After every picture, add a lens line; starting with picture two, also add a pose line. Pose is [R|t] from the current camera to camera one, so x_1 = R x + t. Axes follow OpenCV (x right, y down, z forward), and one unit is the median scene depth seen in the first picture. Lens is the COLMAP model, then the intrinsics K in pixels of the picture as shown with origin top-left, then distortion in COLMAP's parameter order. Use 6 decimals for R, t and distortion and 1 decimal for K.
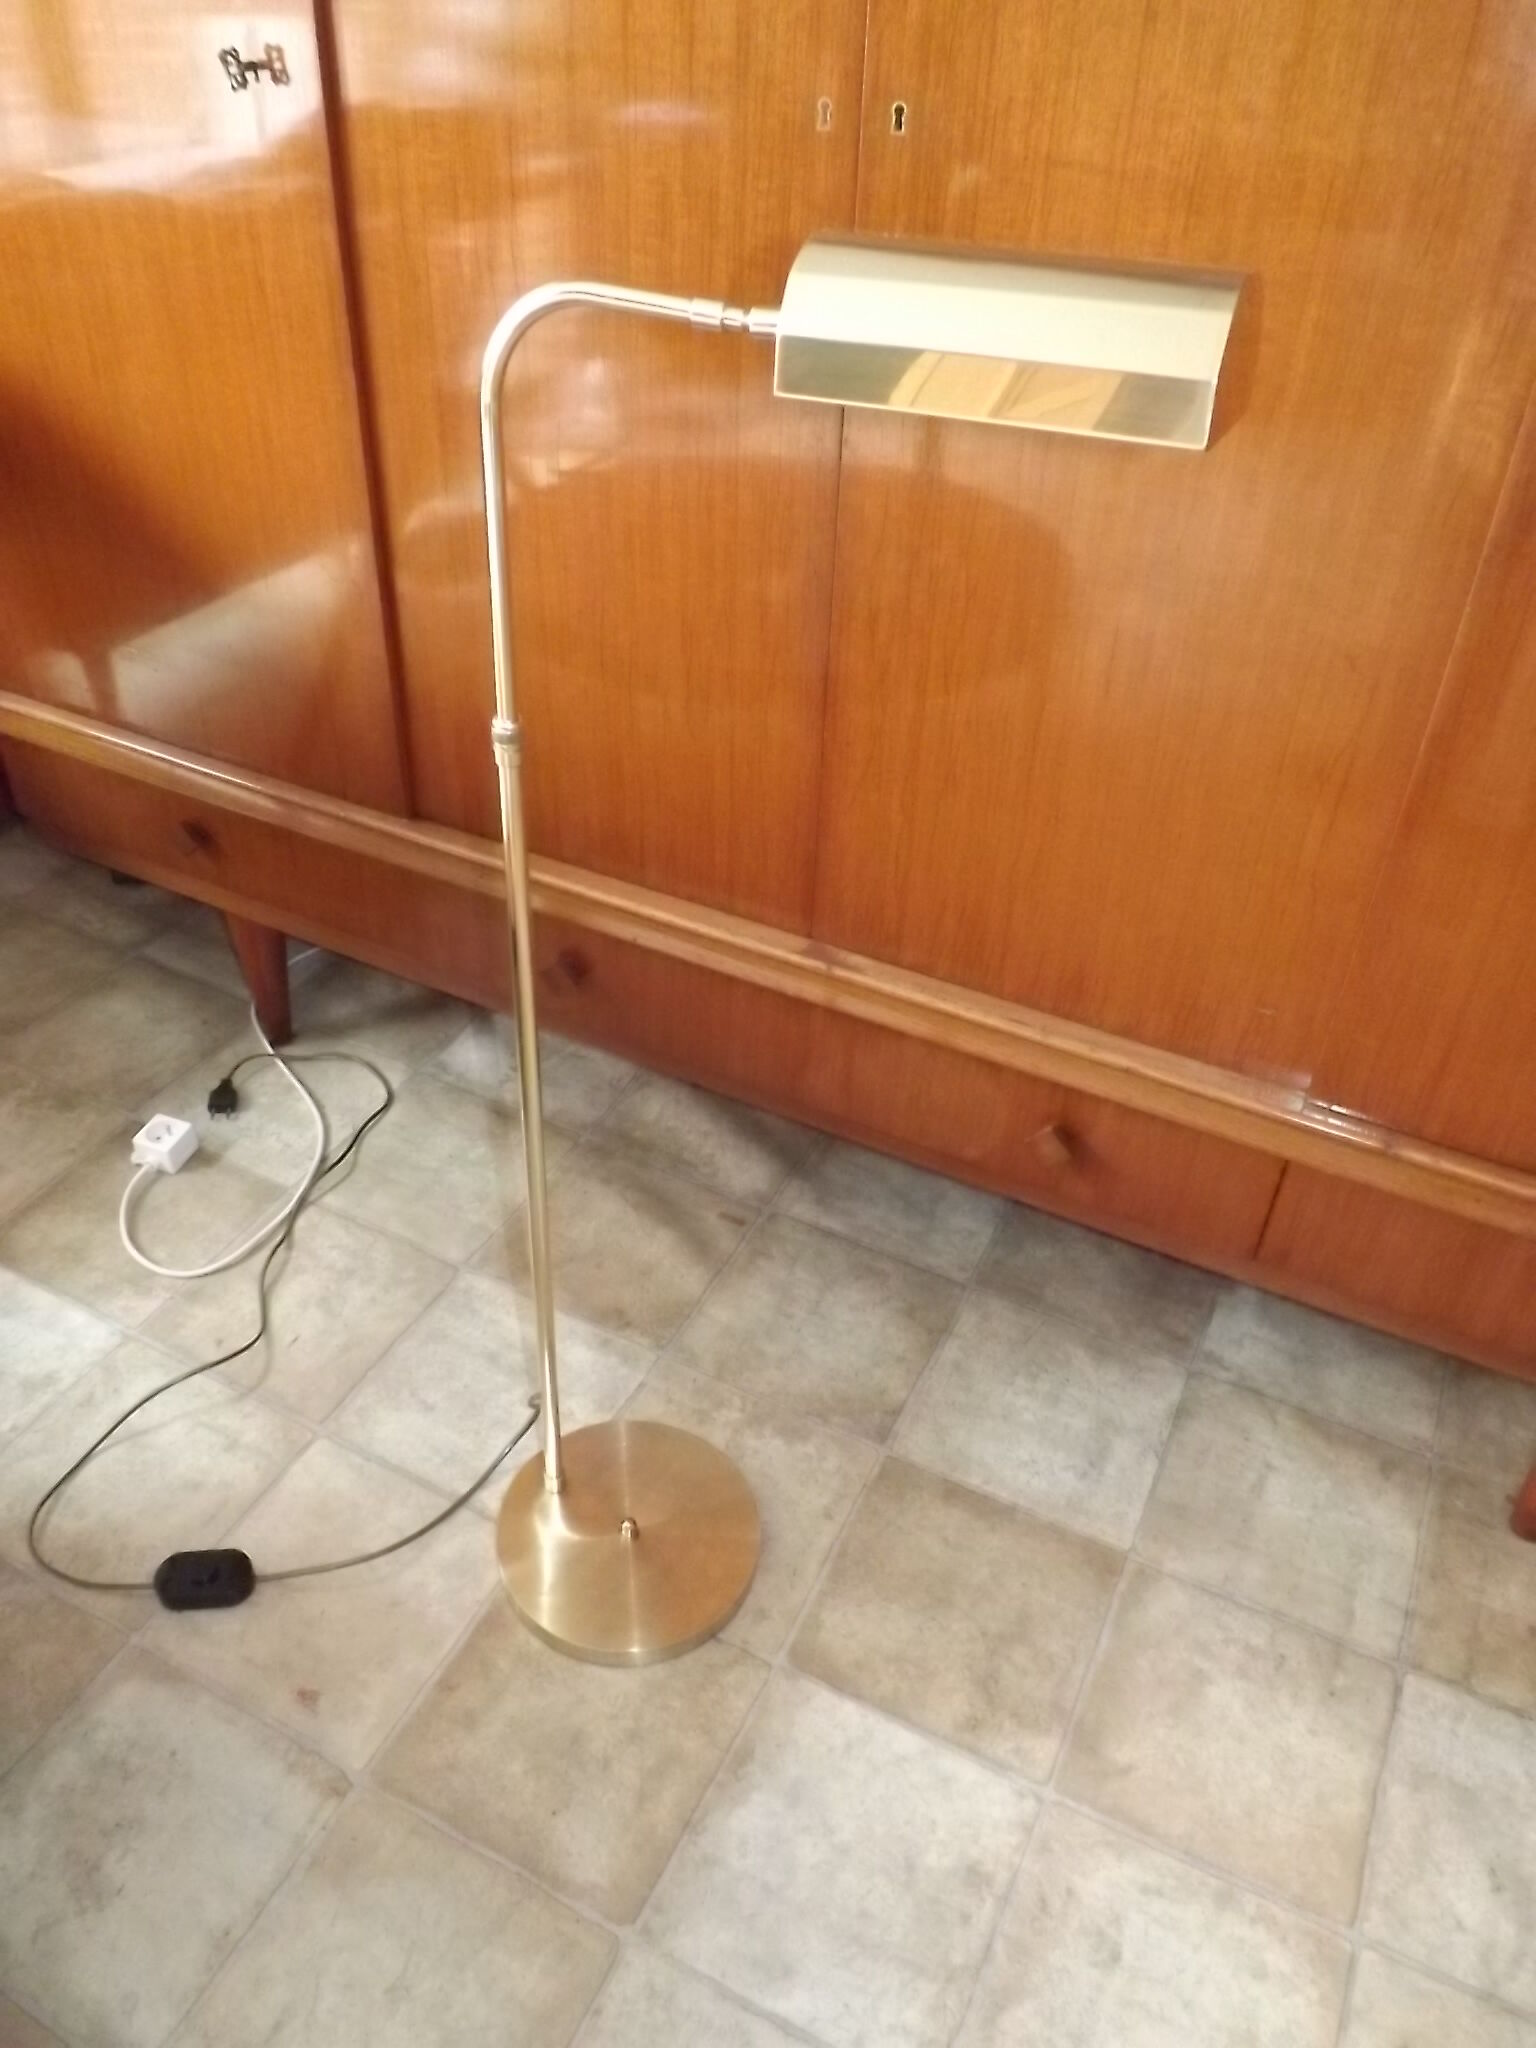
lens RADIAL K [[1466.8, 0, 777.9], [0, 1466.8, 987.2], [0, 0, 1]] dist [-0.077906, 0.029654]
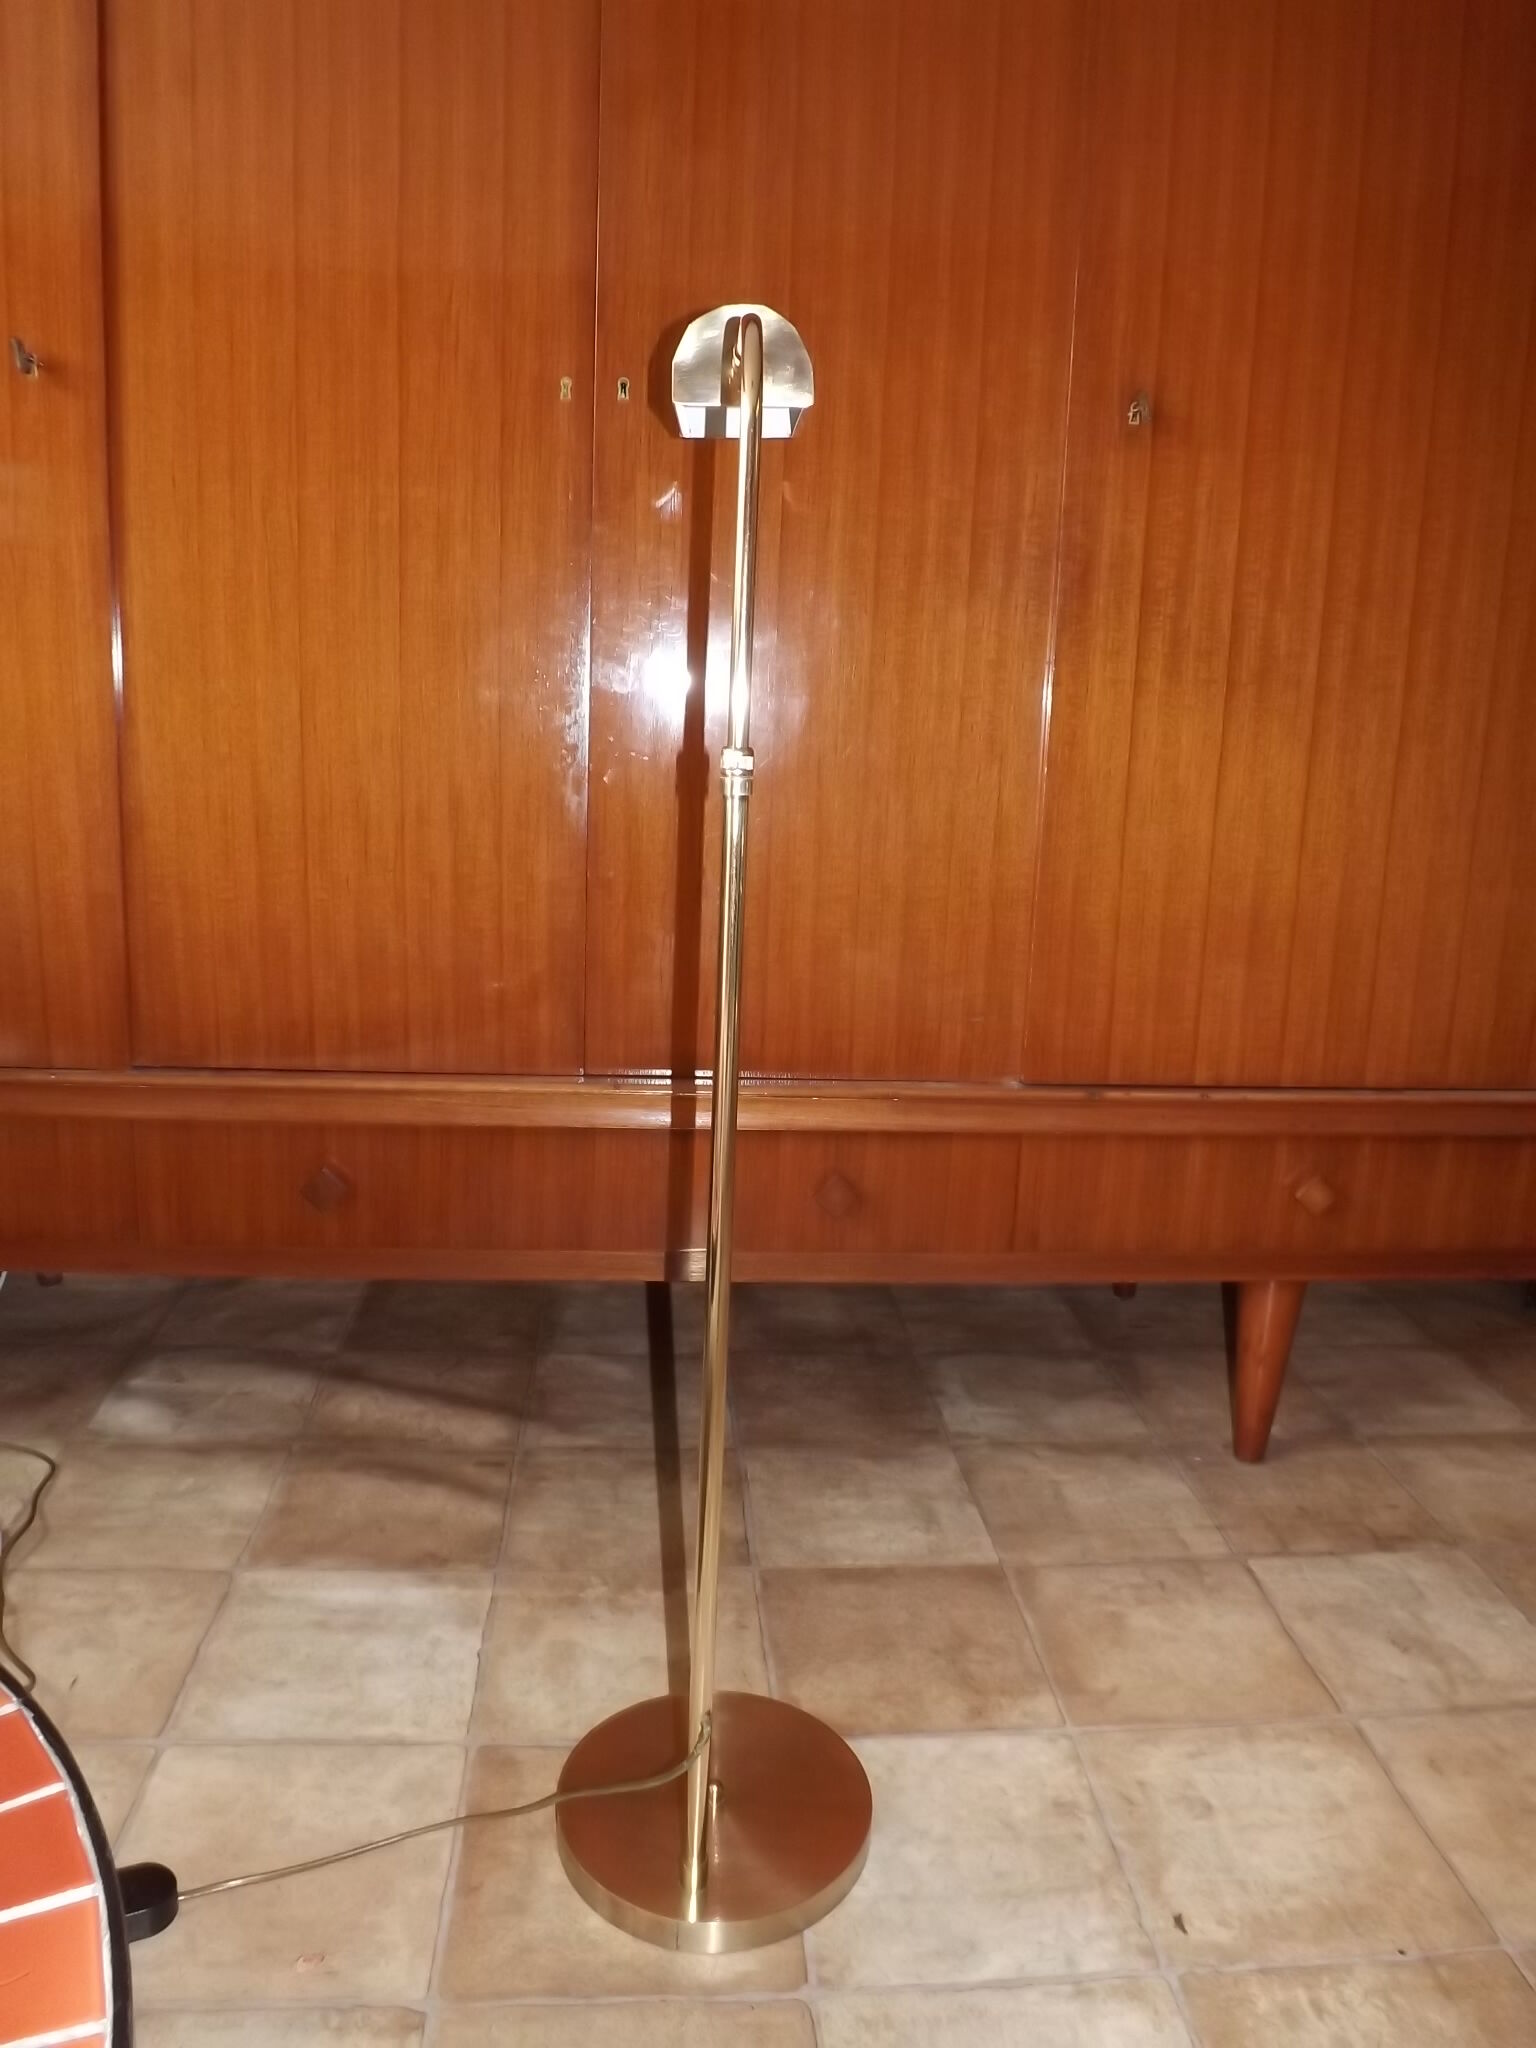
lens RADIAL K [[1466.8, 0, 774.6], [0, 1466.8, 1007.9], [0, 0, 1]] dist [-0.077906, 0.029654]
pose [[0.854997, -0.111554, 0.506493, -0.405883], [0.303777, 0.899255, -0.314739, 0.309526], [-0.420356, 0.422962, 0.802748, 0.027870]]
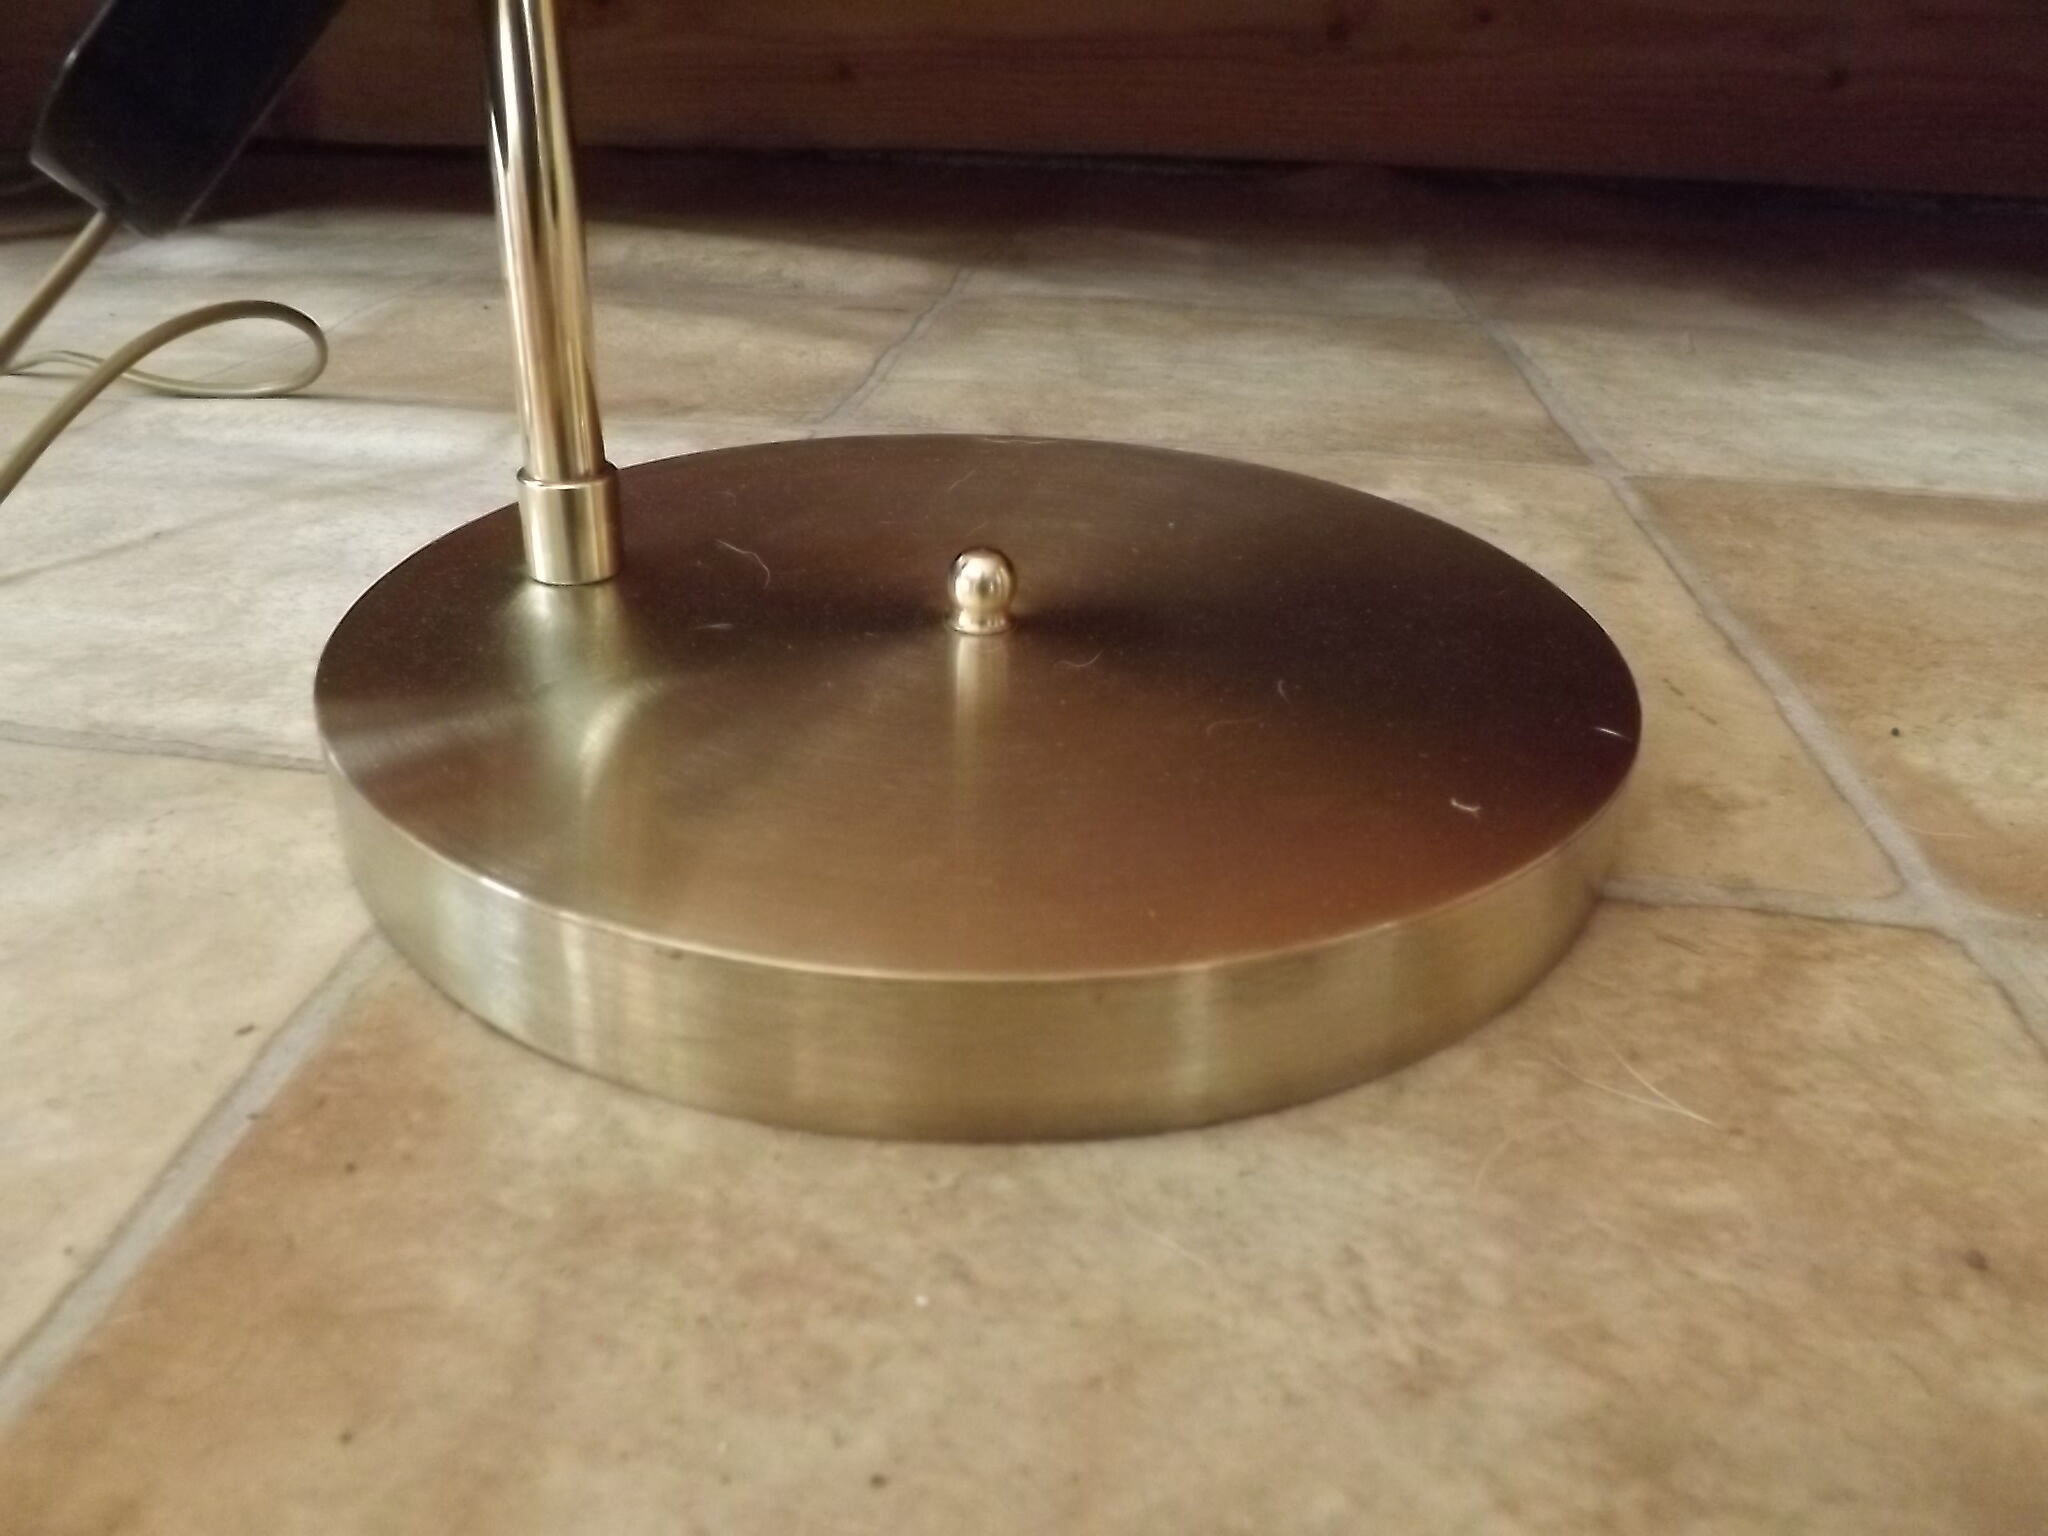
lens RADIAL K [[1466.8, 0, 977.4], [0, 1466.8, 760.8], [0, 0, 1]] dist [-0.077906, 0.029654]
pose [[0.952224, -0.170456, 0.253404, -0.159065], [0.203881, 0.972579, -0.111909, 0.413922], [-0.227380, 0.158227, 0.960866, 0.789505]]
